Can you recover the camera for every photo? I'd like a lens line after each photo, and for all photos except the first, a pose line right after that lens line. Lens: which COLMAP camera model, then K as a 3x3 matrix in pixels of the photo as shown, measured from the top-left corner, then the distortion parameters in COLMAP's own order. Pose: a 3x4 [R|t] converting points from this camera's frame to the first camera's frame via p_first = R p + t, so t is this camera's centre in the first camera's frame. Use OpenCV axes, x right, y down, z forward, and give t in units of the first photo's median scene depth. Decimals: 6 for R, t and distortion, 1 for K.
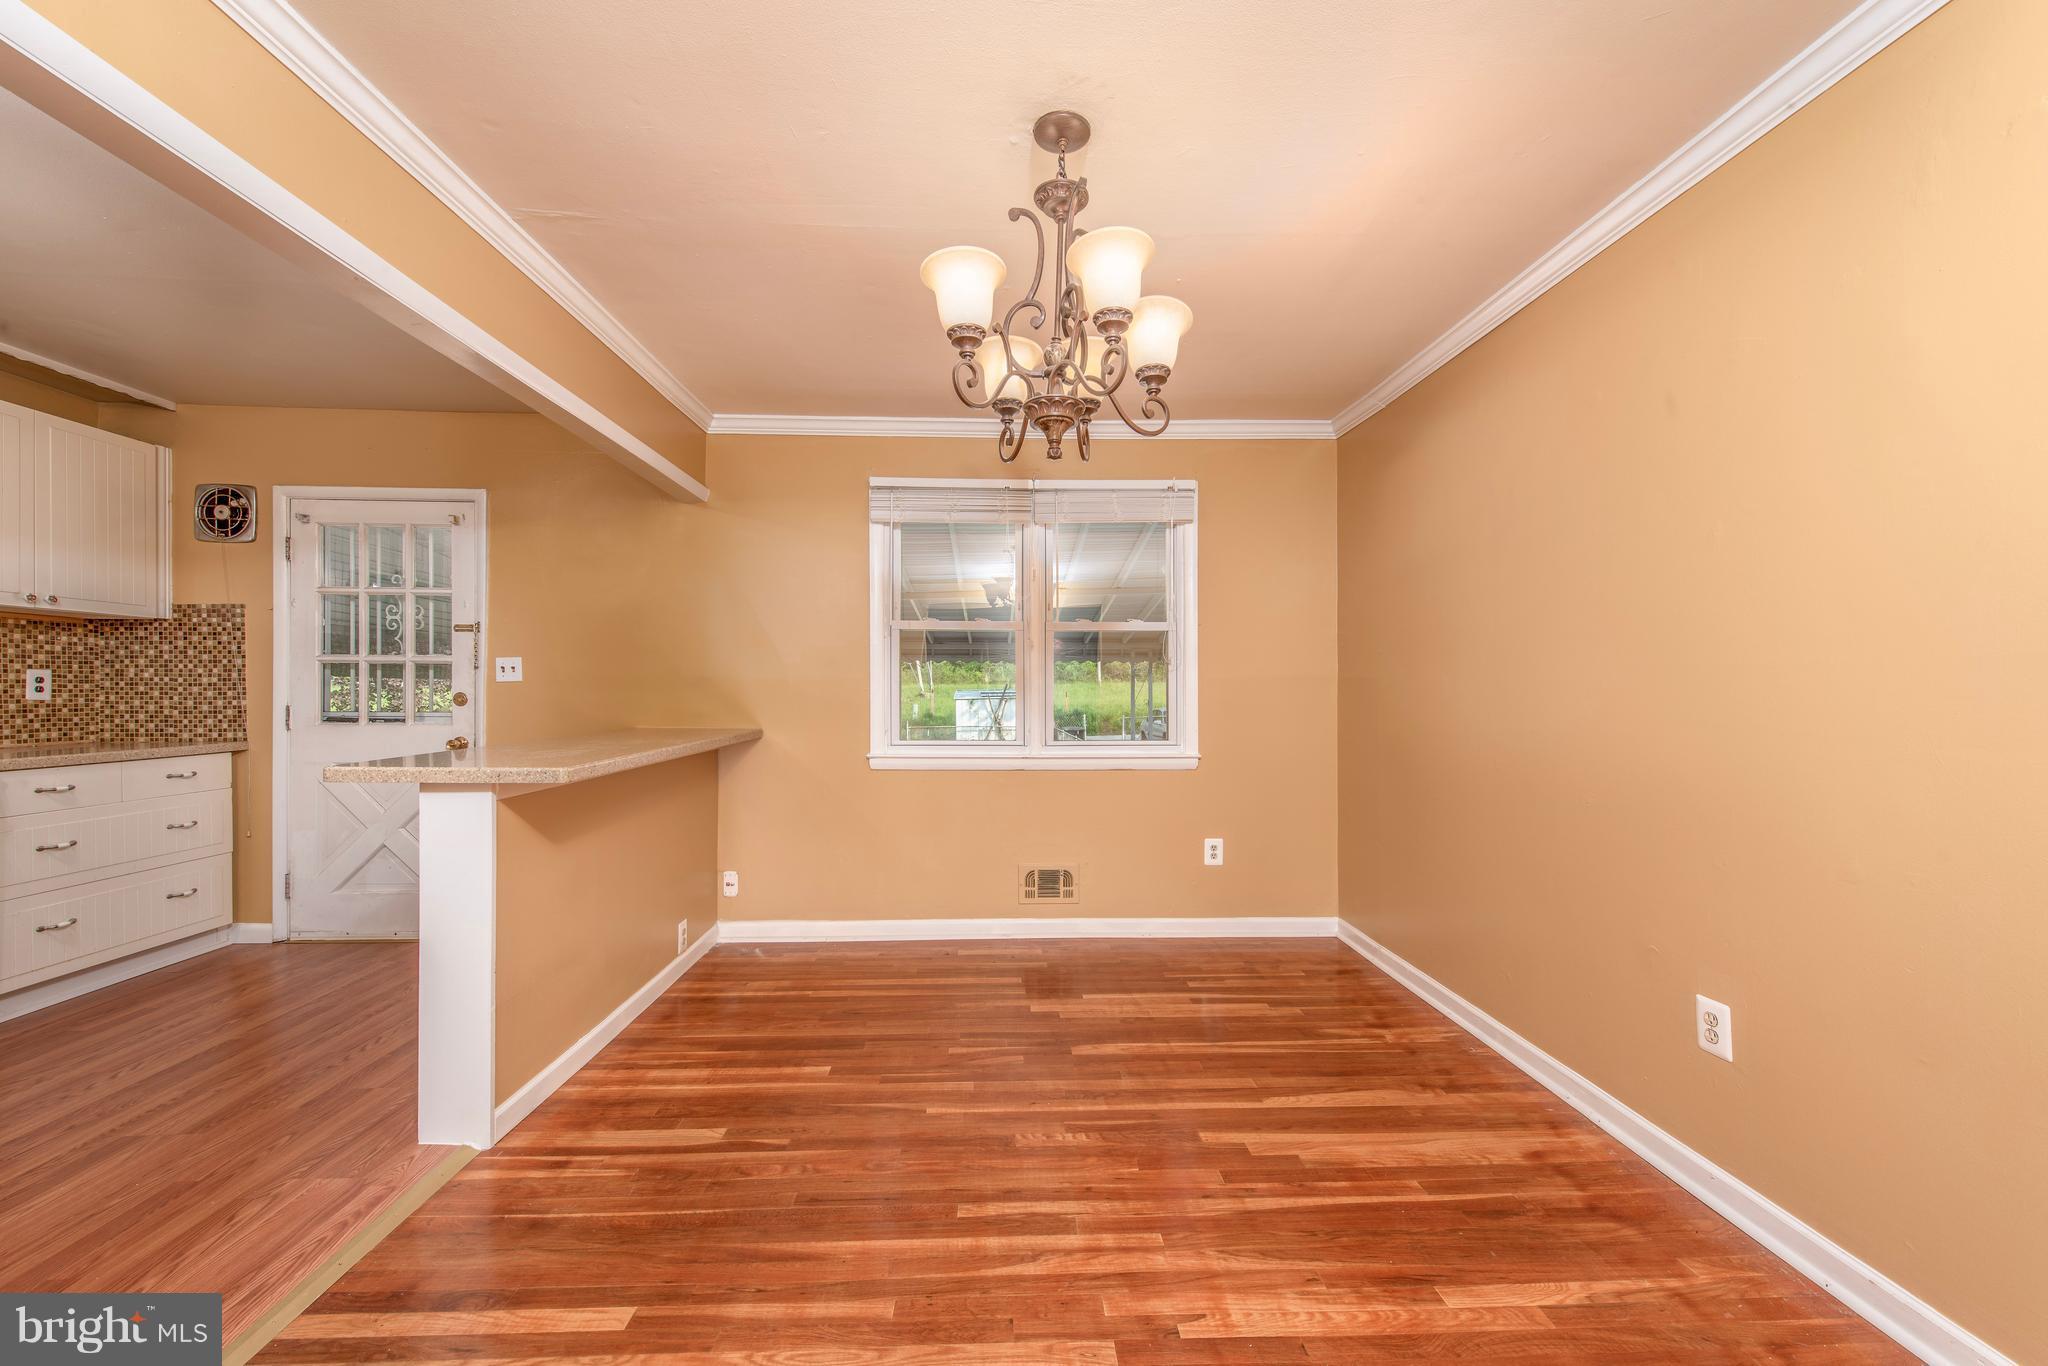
lens RADIAL K [[811.8, 0, 1013.6], [0, 811.8, 689.8], [0, 0, 1]] dist [0.009943, -0.000465]
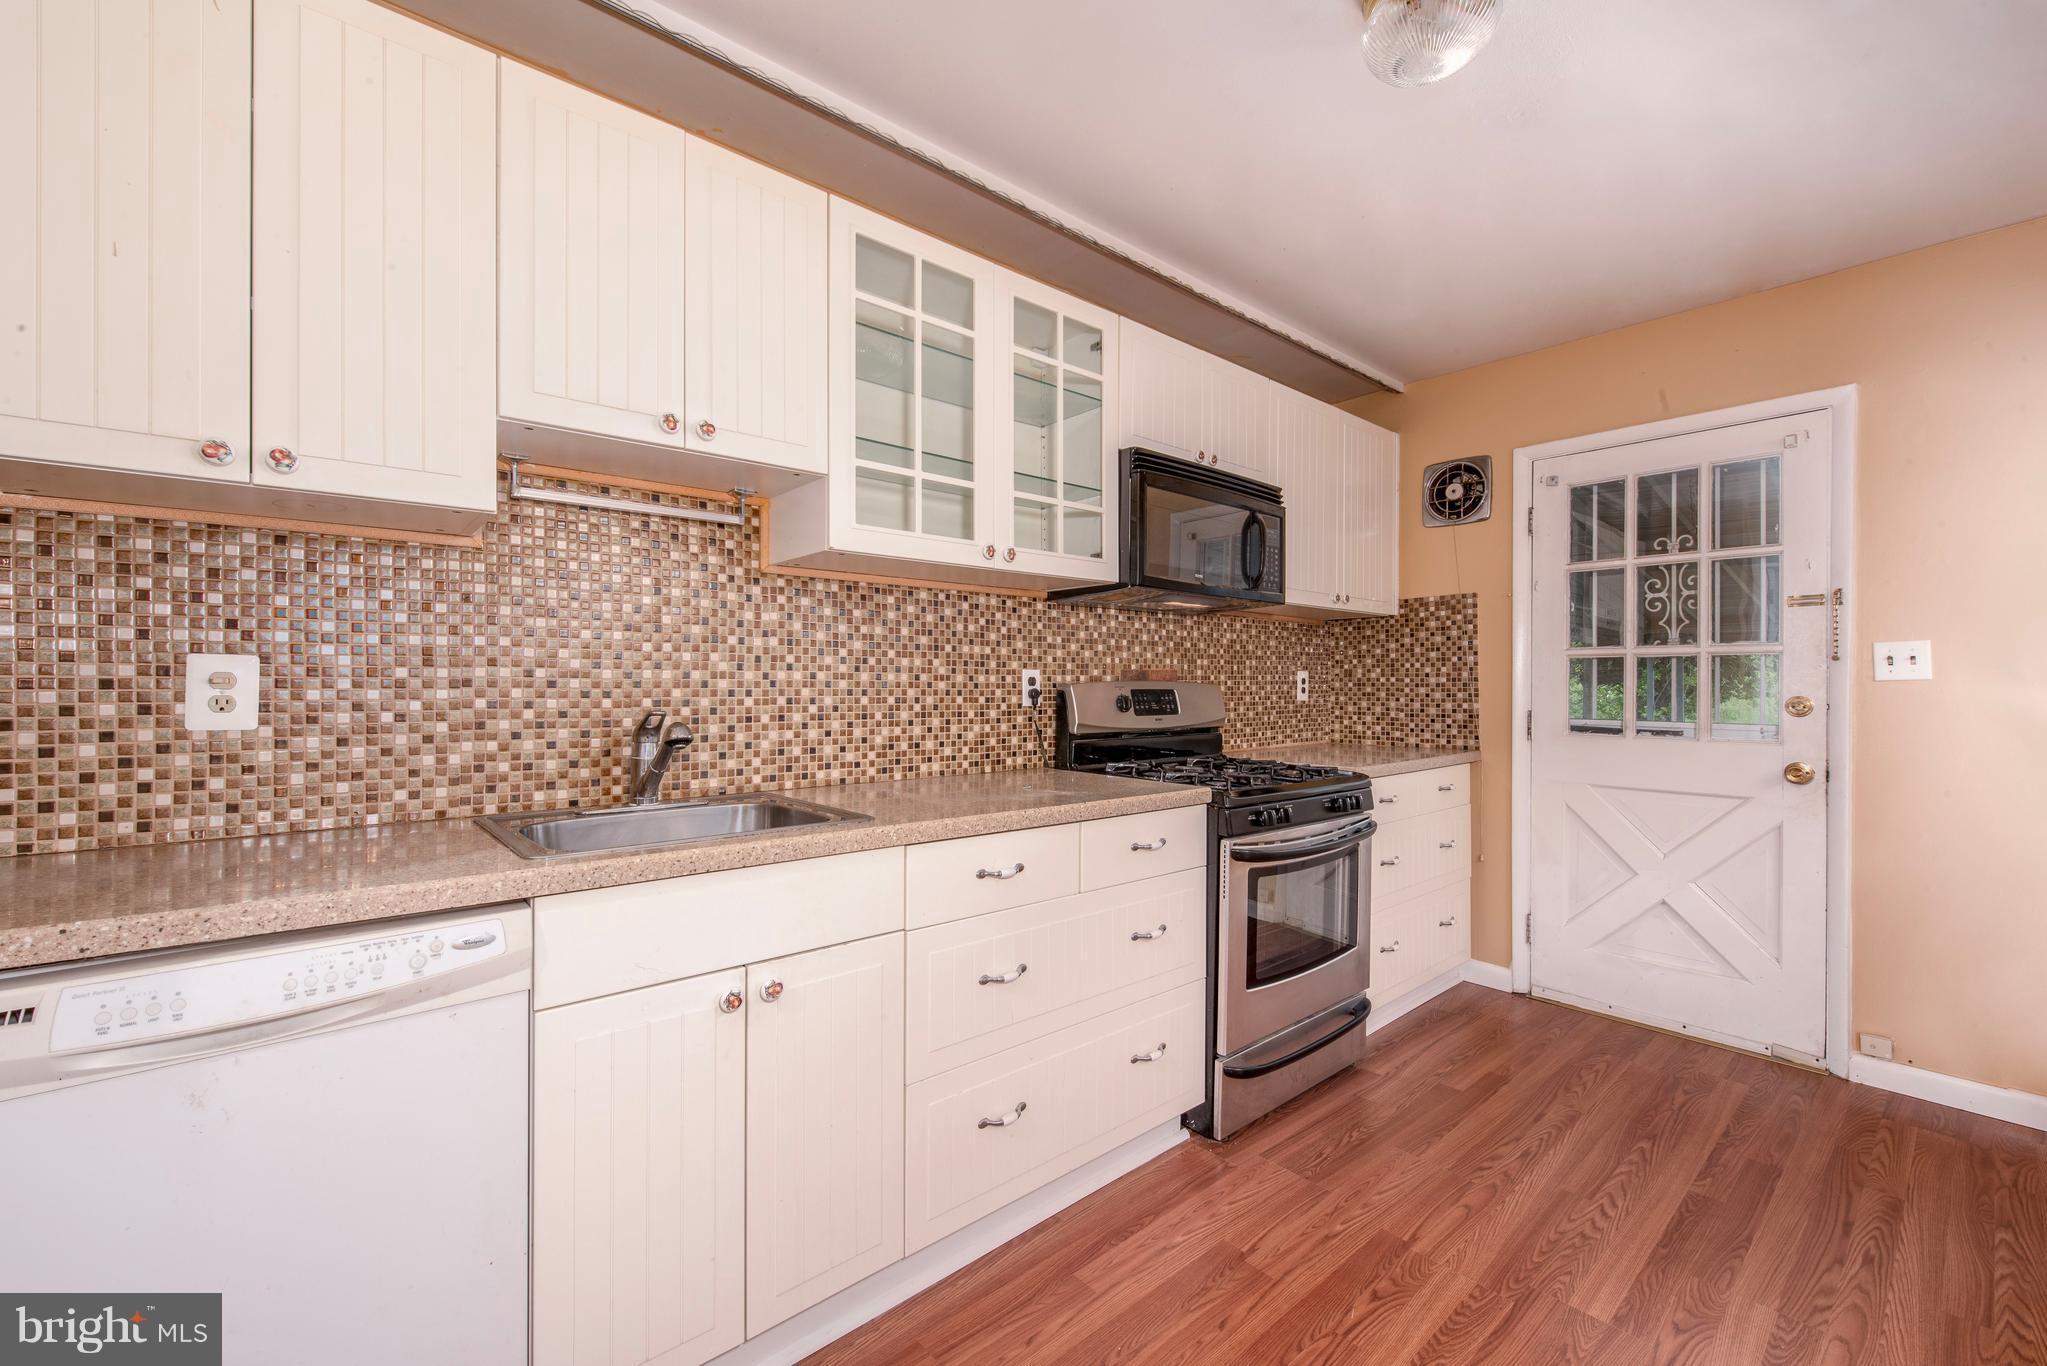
lens RADIAL K [[822.2, 0, 1023.6], [0, 822.2, 672.1], [0, 0, 1]] dist [0.007823, -0.000253]
pose [[0.628804, -0.012942, -0.777456, -0.567059], [-0.000227, 0.999858, -0.016828, -0.005476], [0.777564, 0.010759, 0.628712, 0.076242]]
